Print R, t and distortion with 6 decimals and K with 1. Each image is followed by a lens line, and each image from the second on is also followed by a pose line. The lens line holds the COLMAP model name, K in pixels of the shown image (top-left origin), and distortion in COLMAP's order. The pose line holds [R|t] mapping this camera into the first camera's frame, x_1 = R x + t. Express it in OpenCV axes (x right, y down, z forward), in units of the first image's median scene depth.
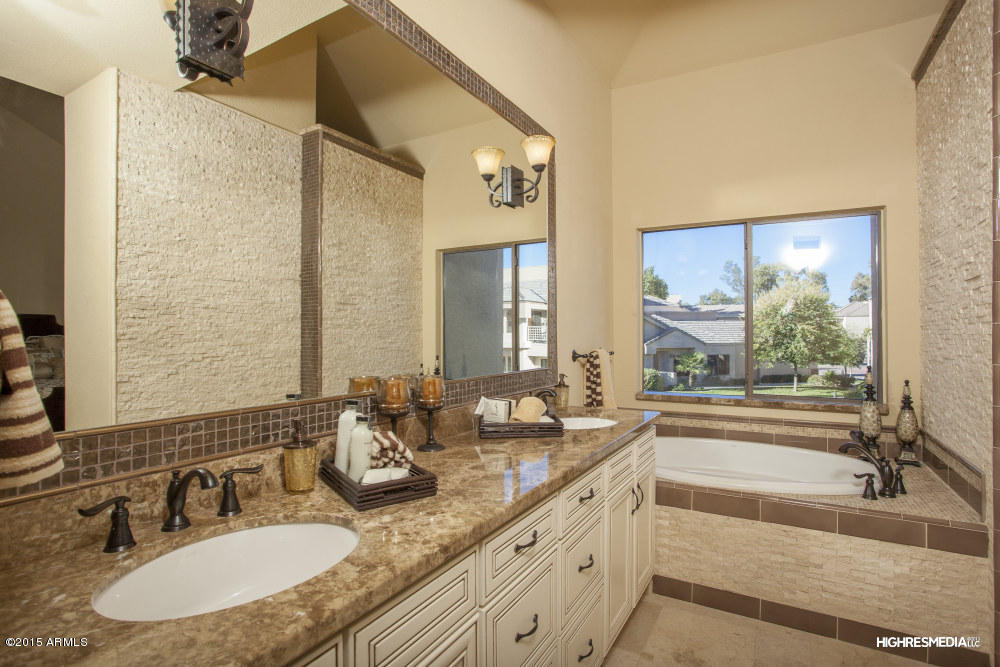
lens RADIAL K [[489.3, 0, 500.5], [0, 489.3, 335.3], [0, 0, 1]] dist [-0.026254, 0.002915]
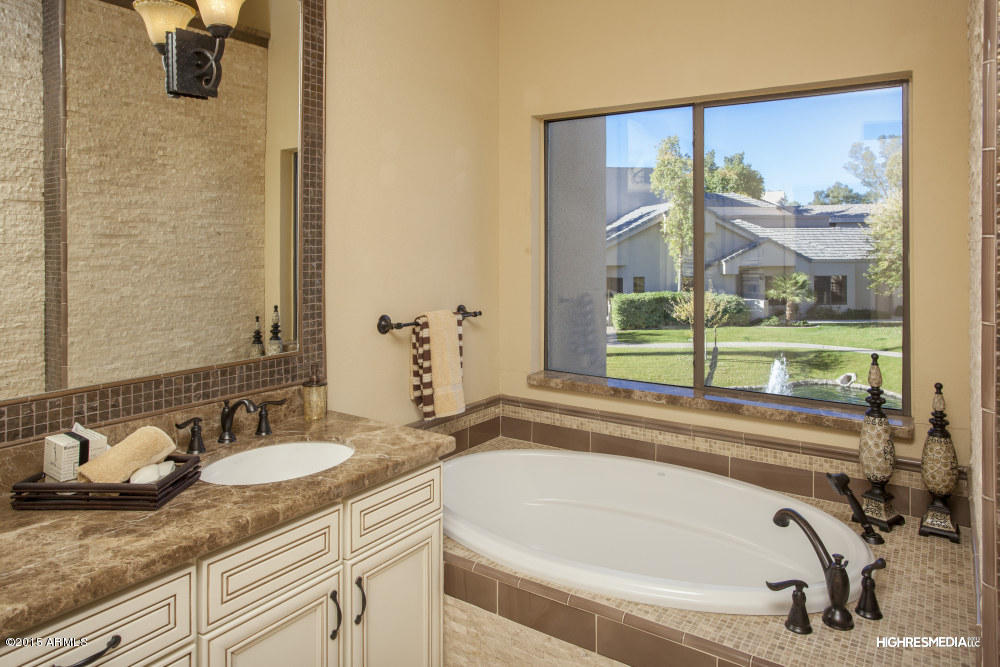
lens RADIAL K [[640.6, 0, 474.1], [0, 640.6, 249.4], [0, 0, 1]] dist [0.008997, -0.007269]
pose [[0.995250, -0.001380, -0.097346, 0.283386], [0.001712, 0.999993, 0.003322, -0.047360], [0.097341, -0.003473, 0.995245, 0.155960]]
